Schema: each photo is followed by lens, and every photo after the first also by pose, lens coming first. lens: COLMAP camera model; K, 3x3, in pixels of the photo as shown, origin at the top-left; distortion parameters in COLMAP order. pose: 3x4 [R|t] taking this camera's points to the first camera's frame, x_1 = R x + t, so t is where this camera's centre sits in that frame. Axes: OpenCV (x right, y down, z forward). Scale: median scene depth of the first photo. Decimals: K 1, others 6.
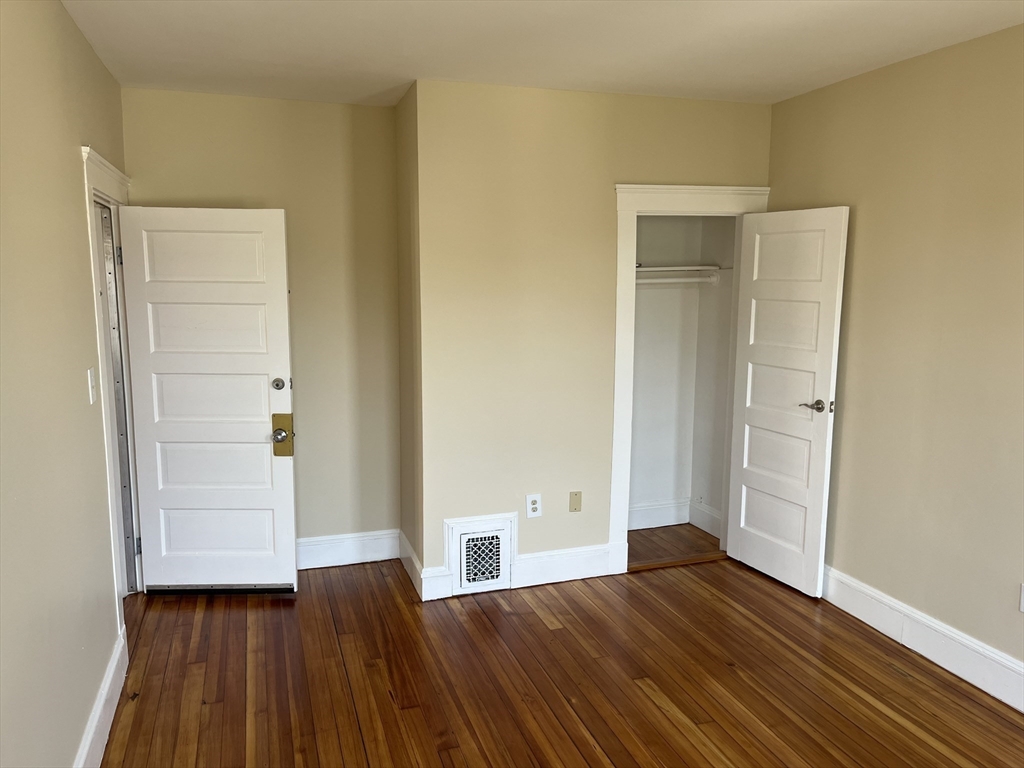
lens RADIAL K [[791.7, 0, 514.2], [0, 791.7, 390.4], [0, 0, 1]] dist [0.081865, -0.117732]
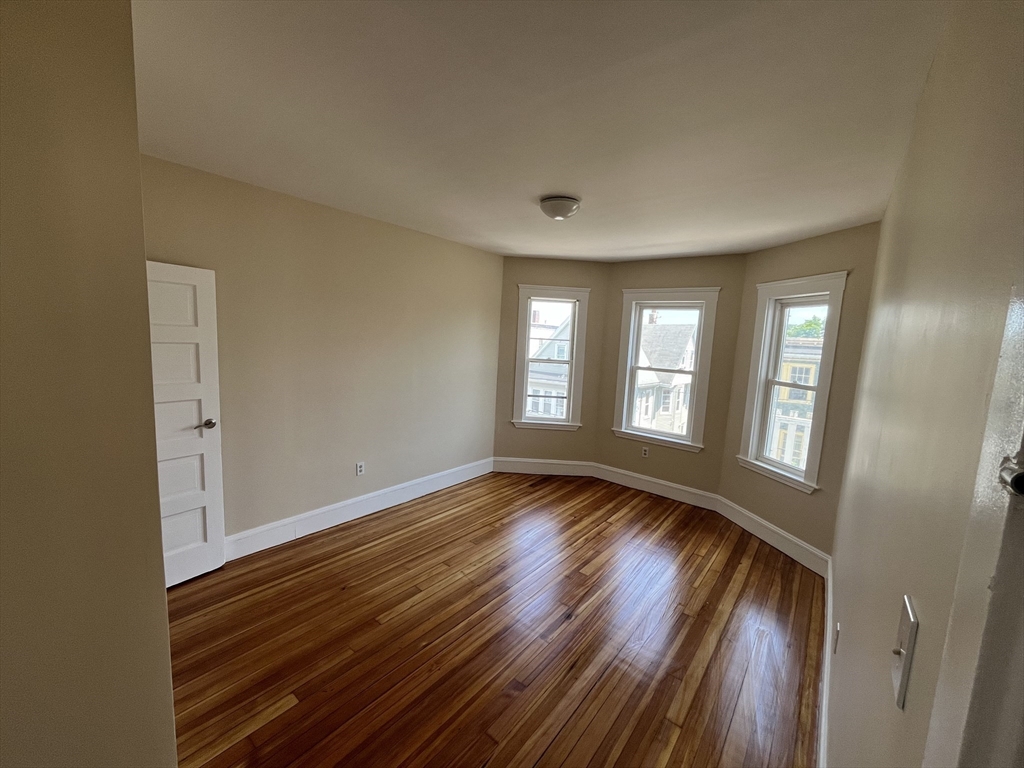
lens RADIAL K [[416.7, 0, 515.6], [0, 416.7, 386.6], [0, 0, 1]] dist [-0.000245, -0.000050]
pose [[-0.553948, -0.130569, 0.822249, -0.484861], [0.073332, 0.976135, 0.204410, -0.156452], [-0.829315, 0.173530, -0.531153, 1.053112]]
